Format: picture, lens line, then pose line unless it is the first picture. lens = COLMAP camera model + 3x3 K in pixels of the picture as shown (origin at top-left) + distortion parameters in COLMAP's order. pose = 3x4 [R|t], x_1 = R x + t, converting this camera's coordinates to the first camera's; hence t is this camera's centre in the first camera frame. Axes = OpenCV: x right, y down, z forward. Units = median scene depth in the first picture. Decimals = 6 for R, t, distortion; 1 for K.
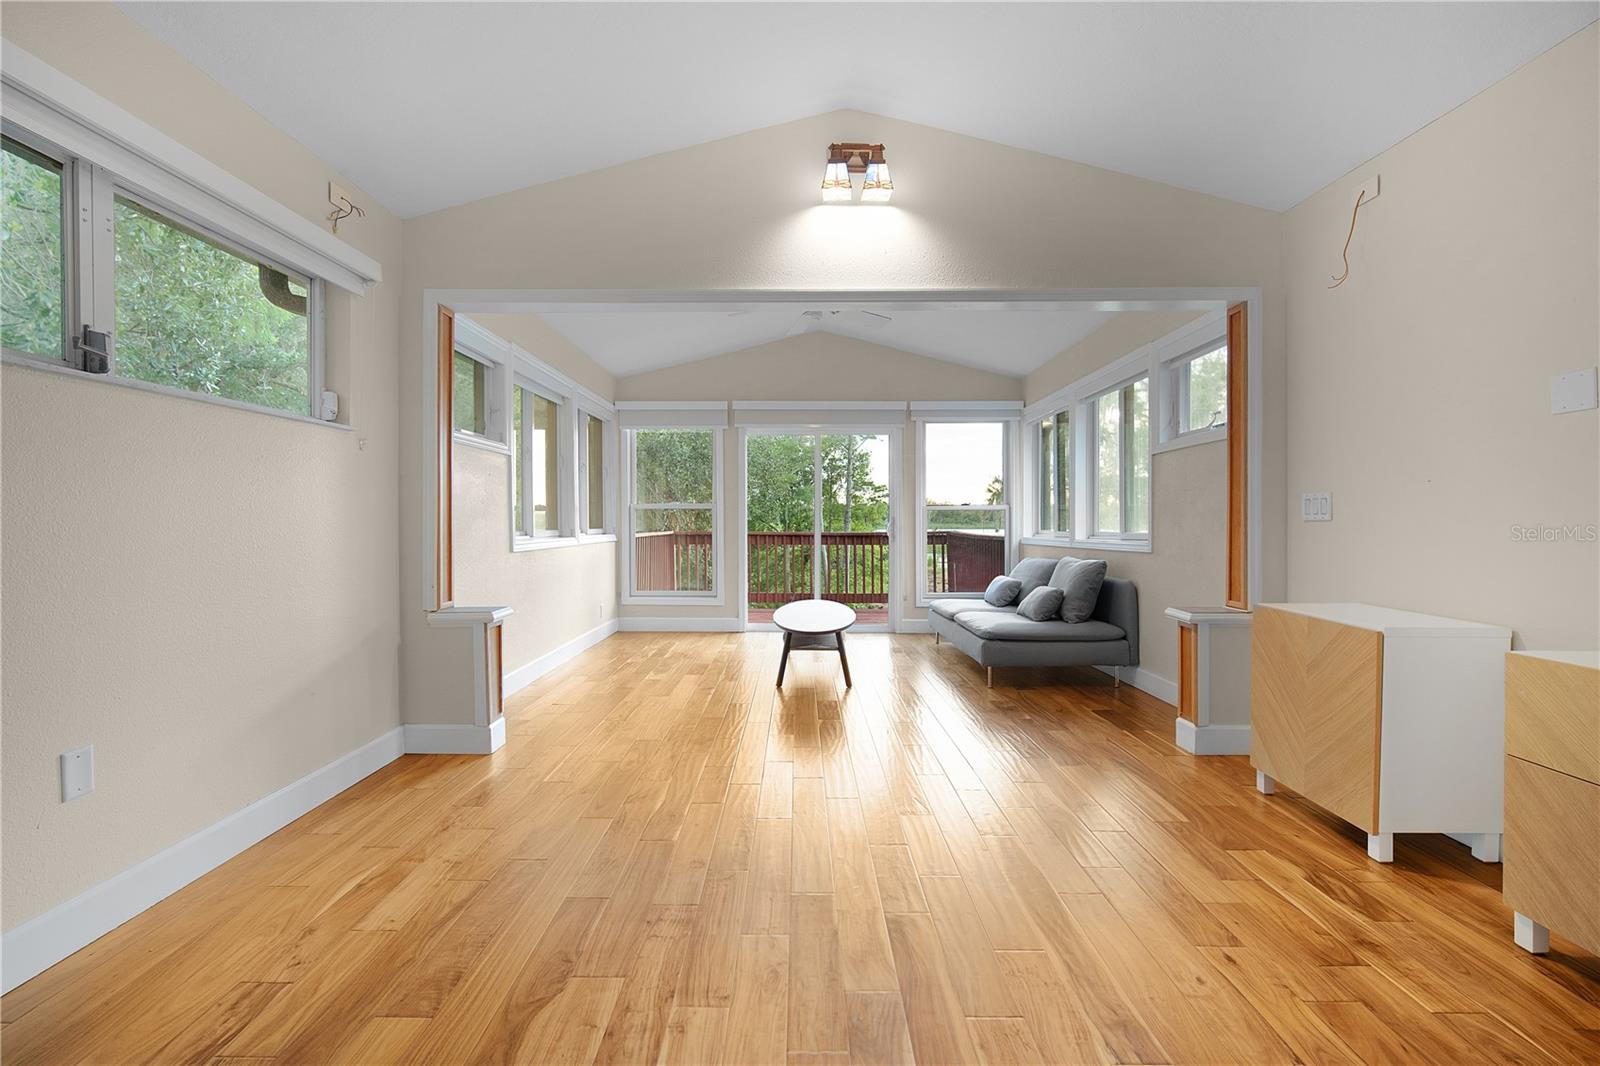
lens RADIAL K [[713.3, 0, 787.6], [0, 713.3, 525.1], [0, 0, 1]] dist [-0.008724, 0.000556]
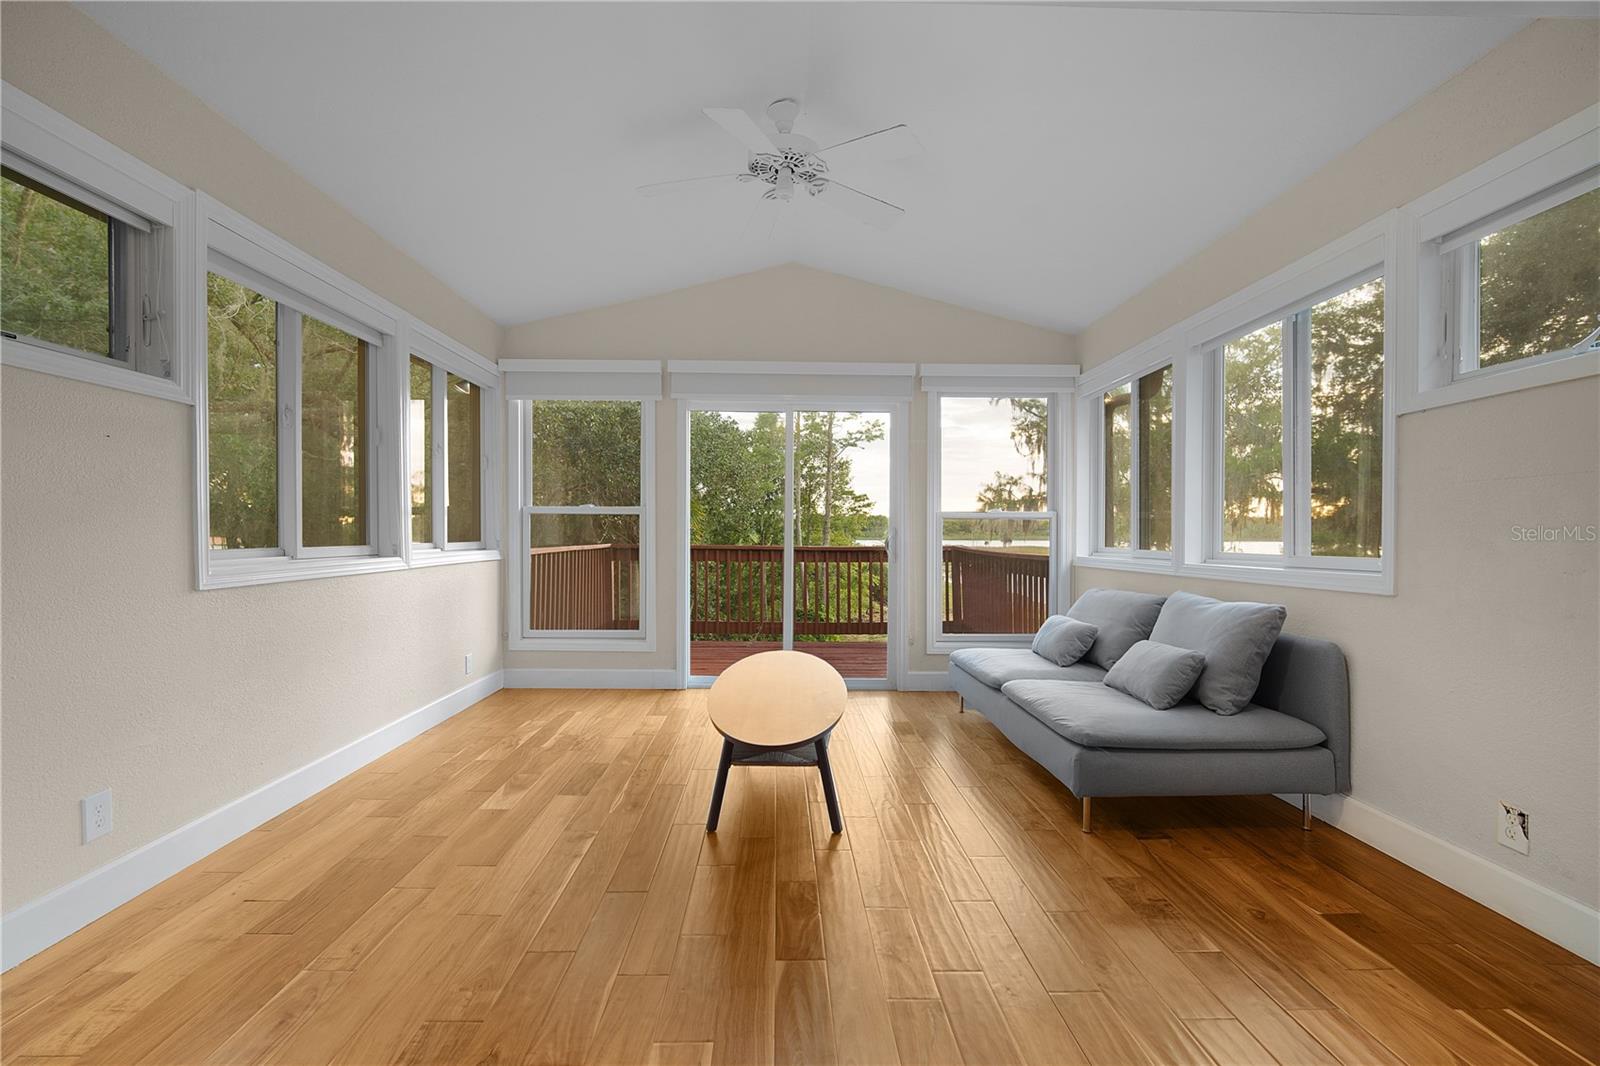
lens RADIAL K [[713.3, 0, 787.6], [0, 713.3, 525.1], [0, 0, 1]] dist [-0.008724, 0.000556]
pose [[0.999541, 0.005870, 0.029721, 0.020716], [-0.005450, 0.999884, -0.014199, -0.003265], [-0.029801, 0.014030, 0.999457, 0.306857]]
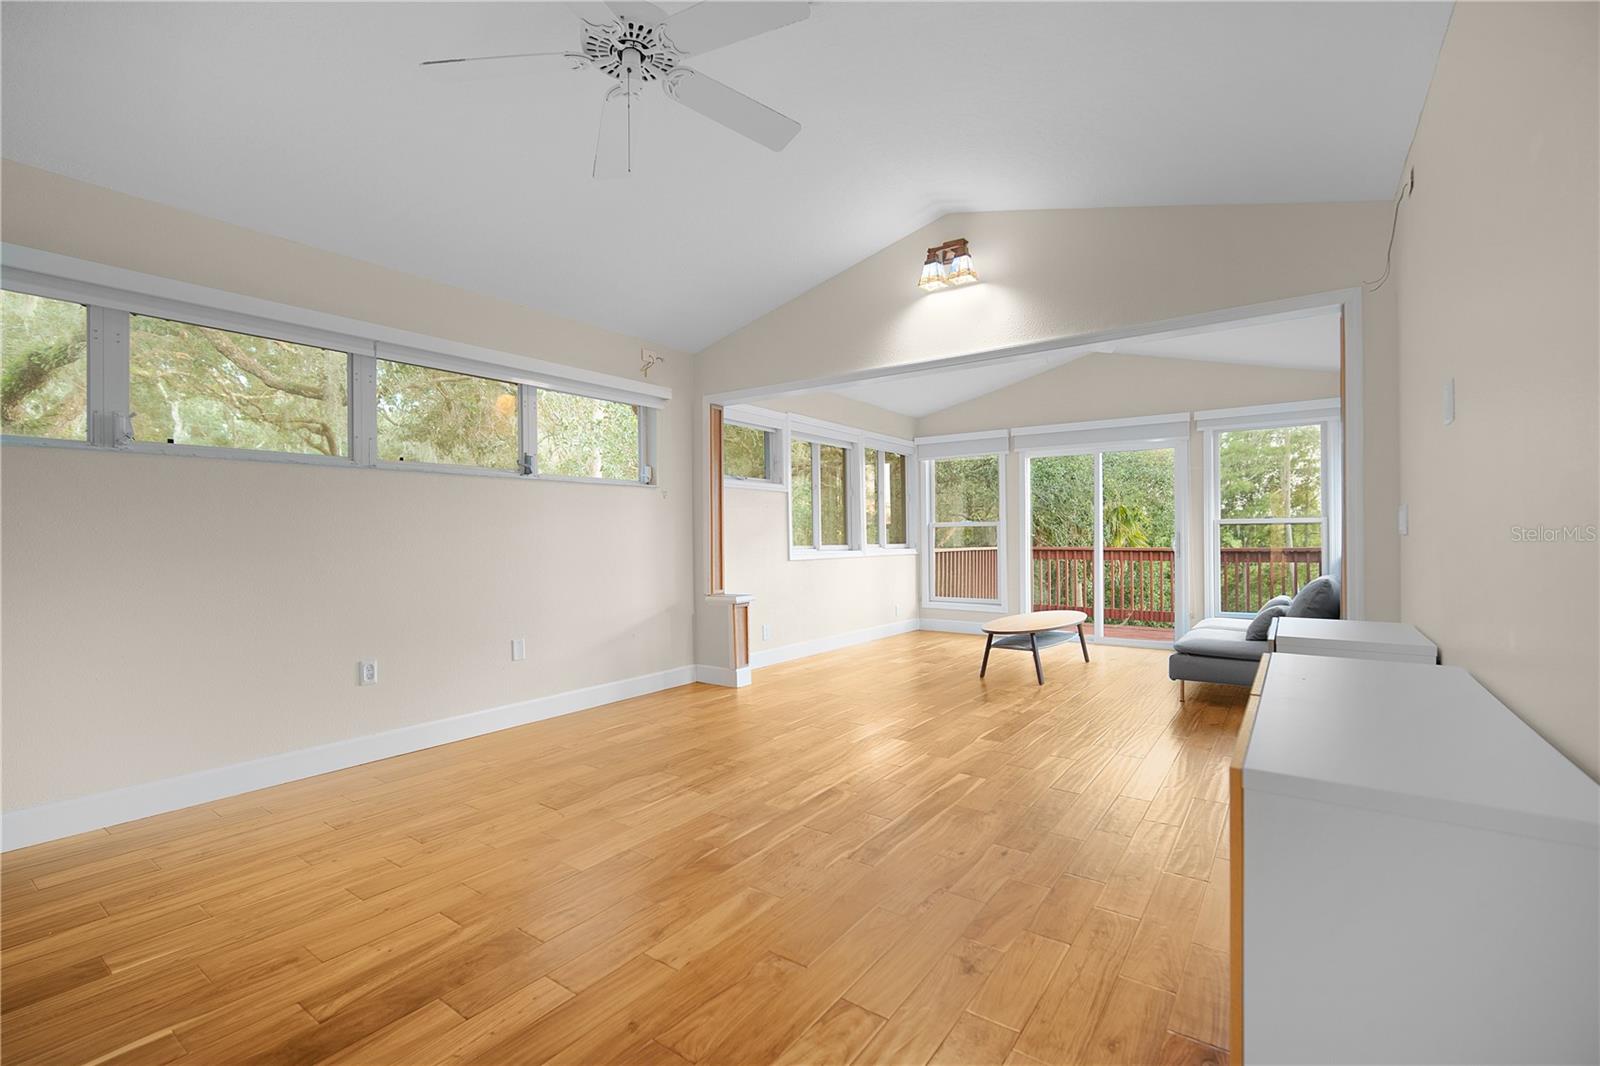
lens RADIAL K [[696.0, 0, 777.4], [0, 696.0, 545.8], [0, 0, 1]] dist [-0.026810, 0.000030]
pose [[0.809869, 0.000220, -0.586611, 0.266037], [0.003942, 0.999975, 0.005817, 0.000316], [0.586598, -0.007024, 0.809848, -0.088598]]
